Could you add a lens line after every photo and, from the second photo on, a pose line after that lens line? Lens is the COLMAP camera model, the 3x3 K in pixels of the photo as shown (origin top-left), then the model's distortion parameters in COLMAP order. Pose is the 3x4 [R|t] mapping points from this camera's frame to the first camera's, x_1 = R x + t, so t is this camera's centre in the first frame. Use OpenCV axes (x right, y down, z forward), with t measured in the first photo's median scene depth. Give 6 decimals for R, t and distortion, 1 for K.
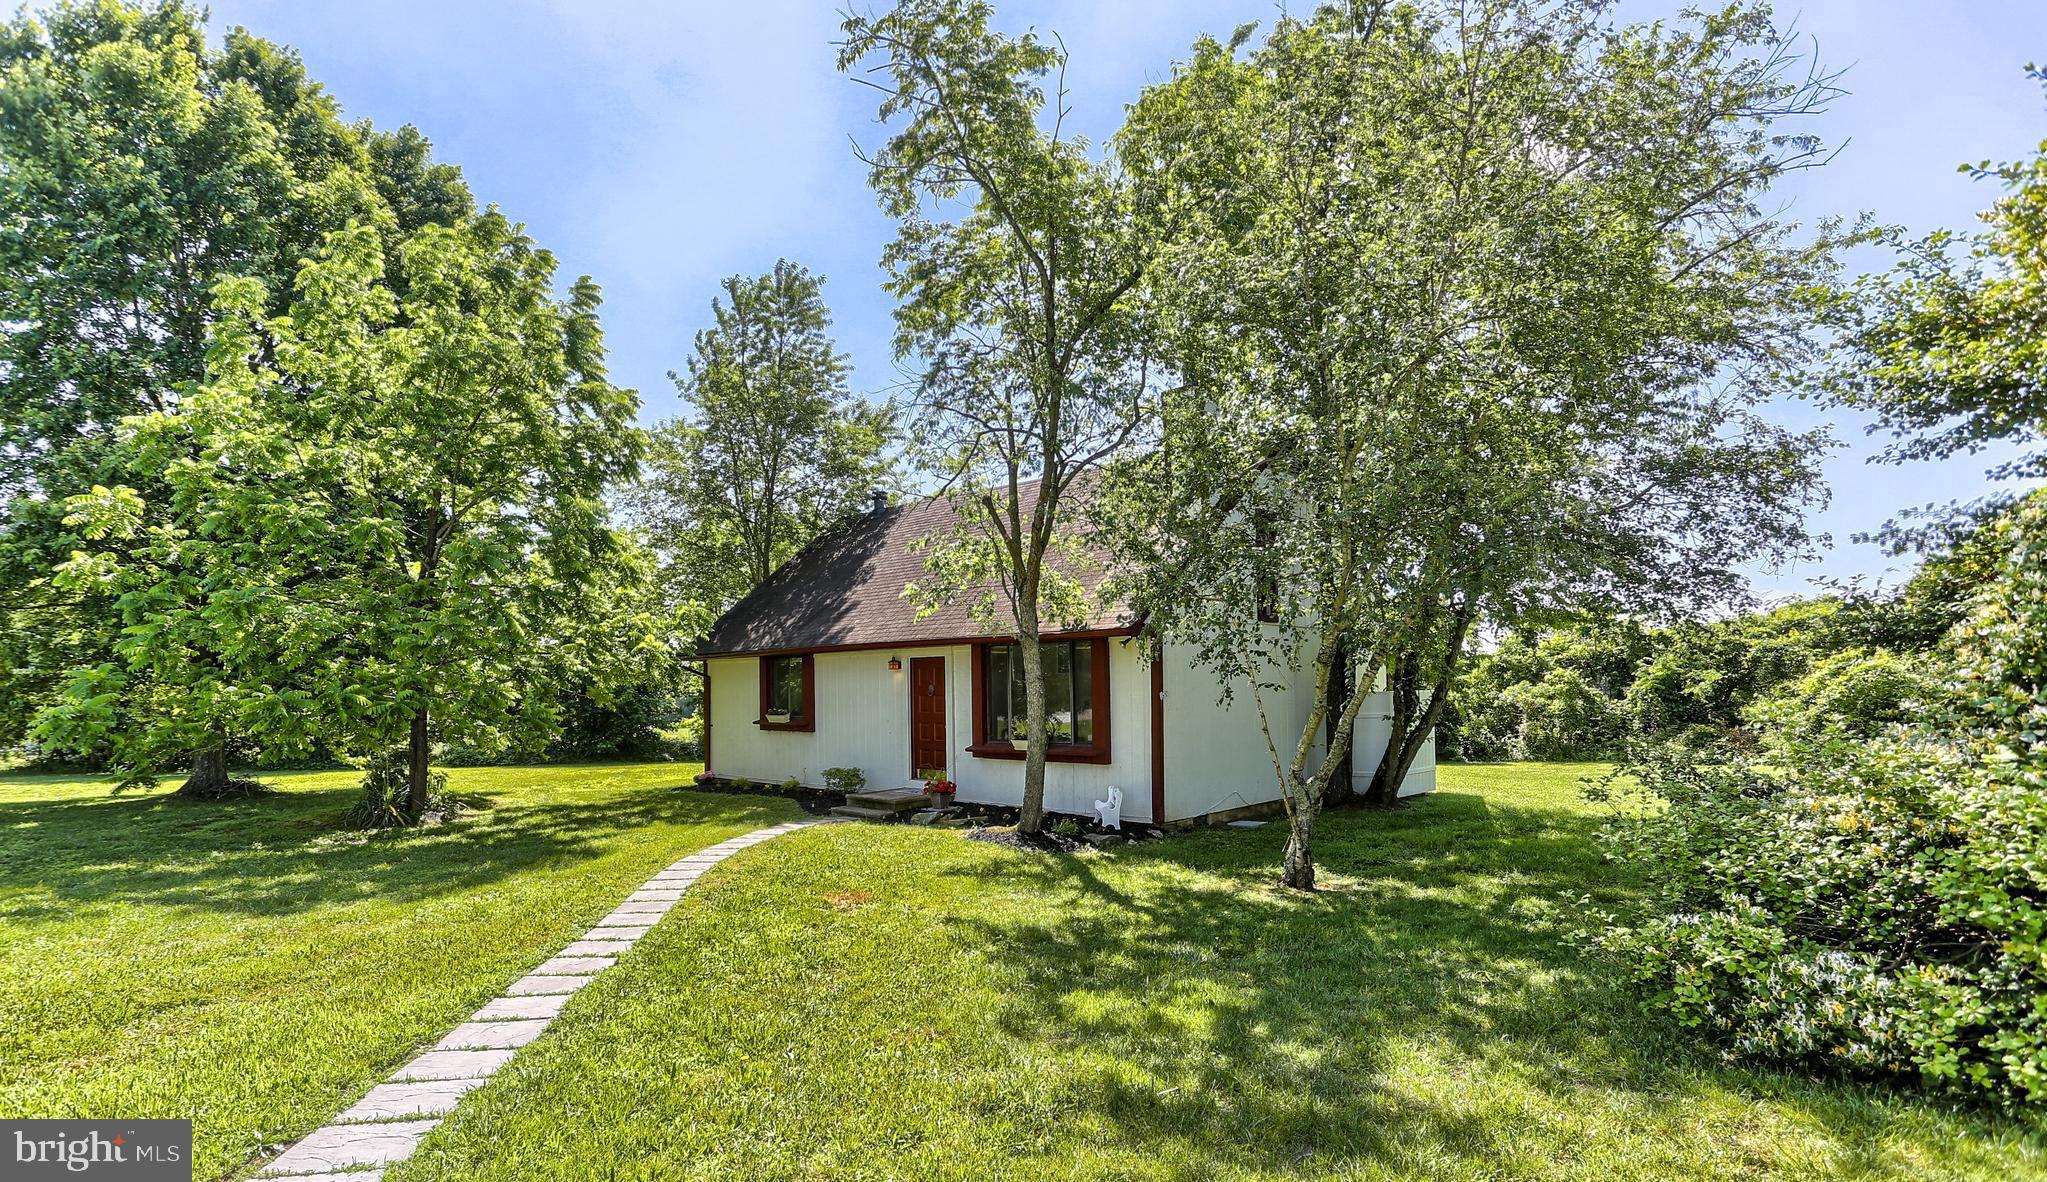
lens RADIAL K [[1010.9, 0, 1017.4], [0, 1010.9, 598.1], [0, 0, 1]] dist [-0.000424, 0.000195]
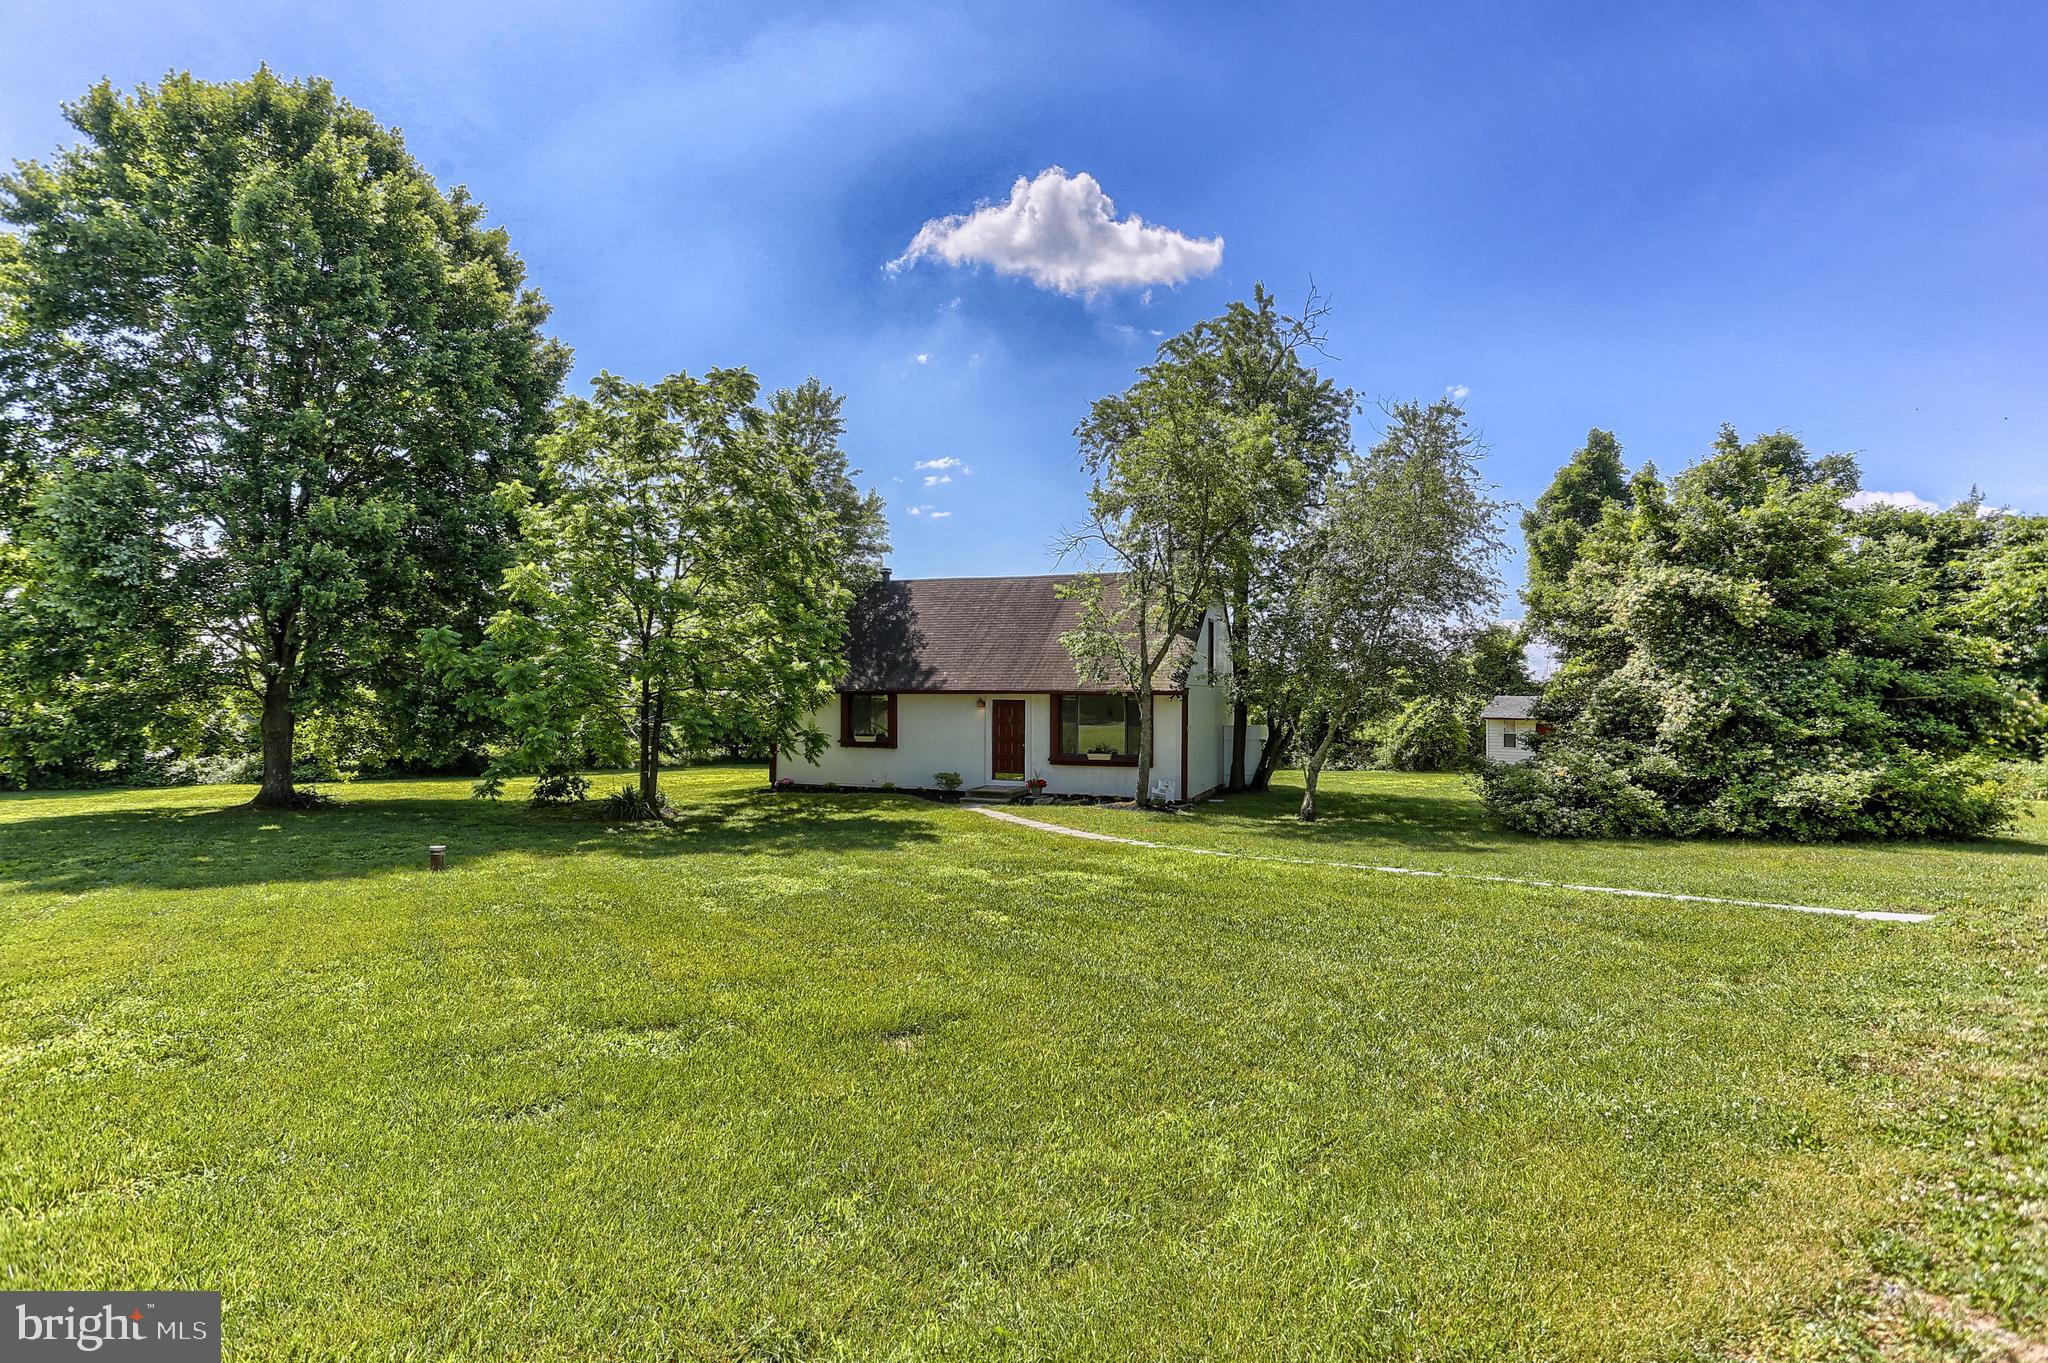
lens RADIAL K [[1020.9, 0, 1025.0], [0, 1020.9, 684.7], [0, 0, 1]] dist [-0.017400, 0.003658]
pose [[0.930655, 0.023919, 0.365115, -0.621190], [-0.048839, 0.997052, 0.059171, -0.057580], [-0.362624, -0.072899, 0.929080, -0.443786]]
